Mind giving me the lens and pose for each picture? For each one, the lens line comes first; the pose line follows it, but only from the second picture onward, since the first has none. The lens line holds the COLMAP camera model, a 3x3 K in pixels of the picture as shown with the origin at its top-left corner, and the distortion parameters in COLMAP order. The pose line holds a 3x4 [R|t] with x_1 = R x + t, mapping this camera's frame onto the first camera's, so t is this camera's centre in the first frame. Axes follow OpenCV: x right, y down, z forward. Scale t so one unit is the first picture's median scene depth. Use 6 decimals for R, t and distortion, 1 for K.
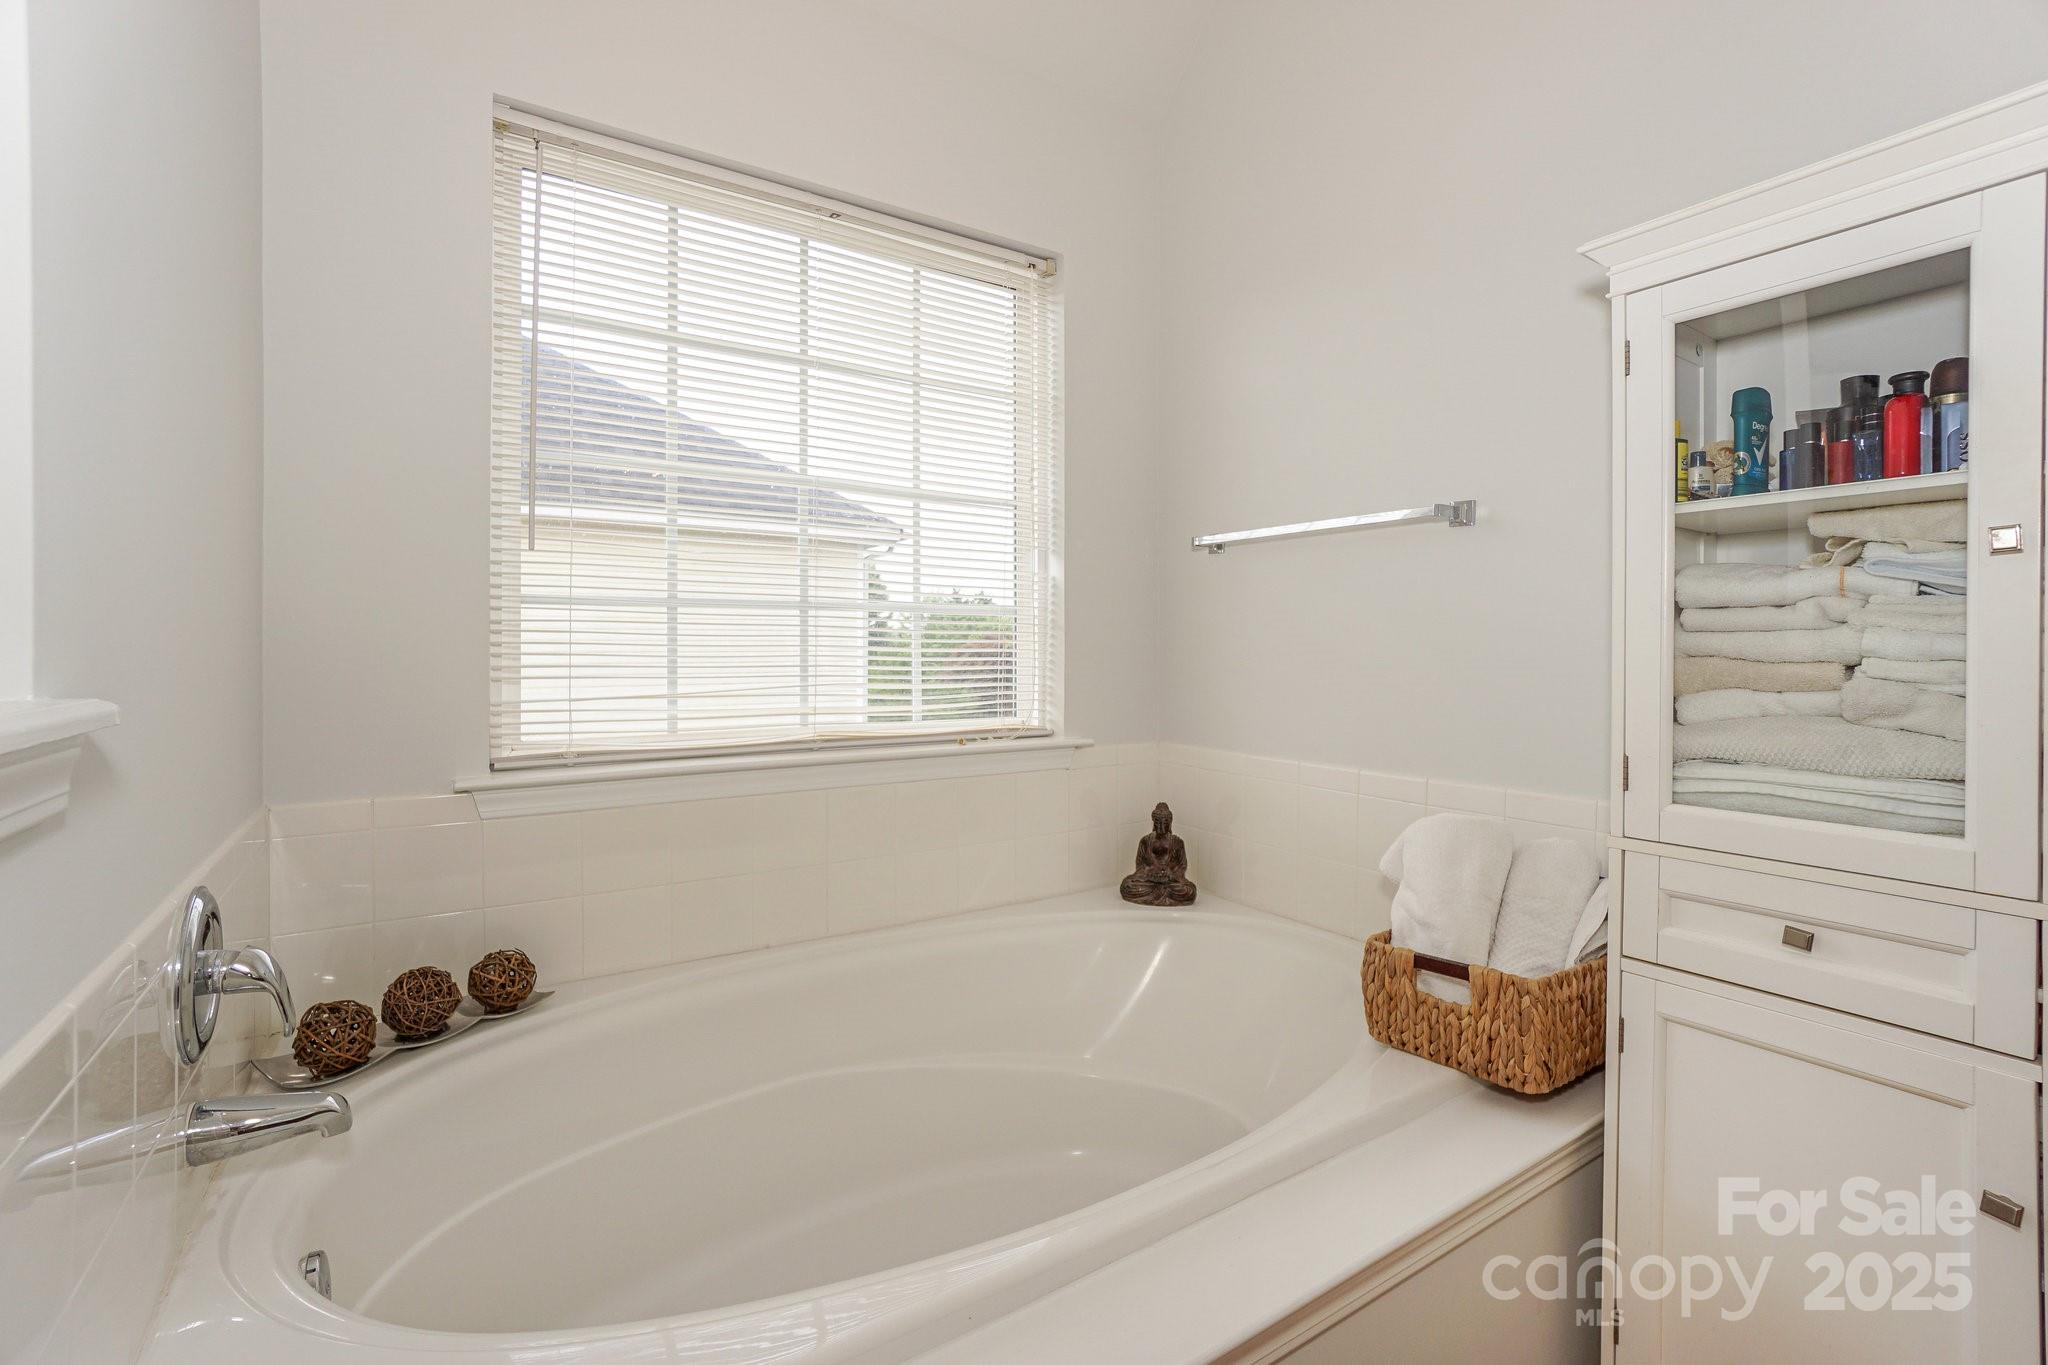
lens RADIAL K [[926.0, 0, 1023.0], [0, 926.0, 656.5], [0, 0, 1]] dist [-0.017067, 0.019613]
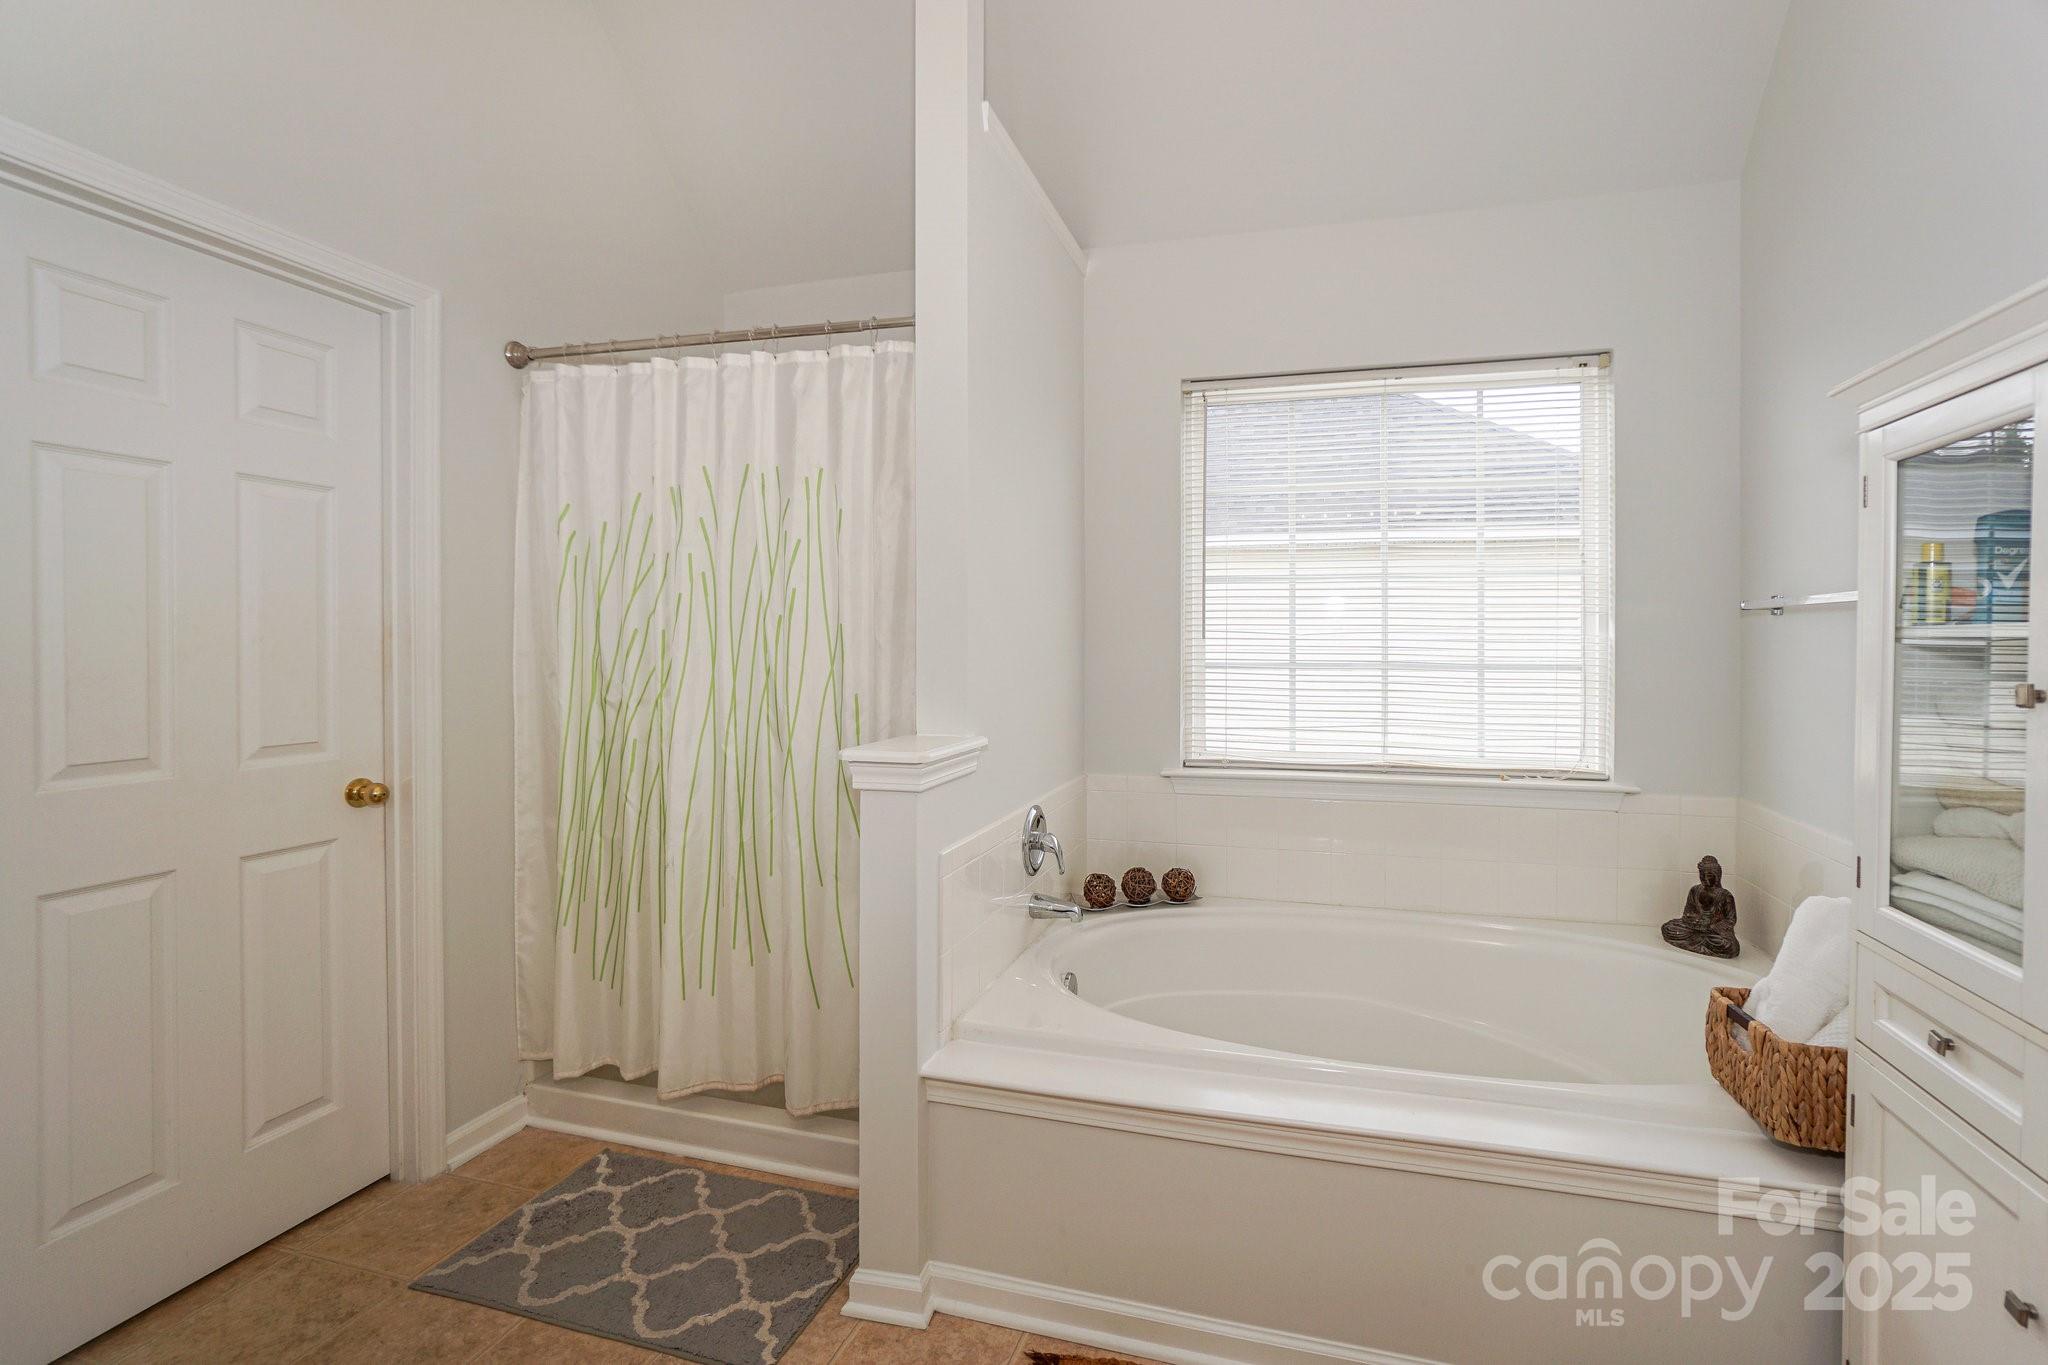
lens RADIAL K [[926.0, 0, 1023.0], [0, 926.0, 656.5], [0, 0, 1]] dist [-0.017067, 0.019613]
pose [[0.609369, 0.000799, -0.792886, 0.600071], [0.005069, 0.999975, 0.004903, -0.091324], [0.792871, -0.007007, 0.609350, -0.295996]]
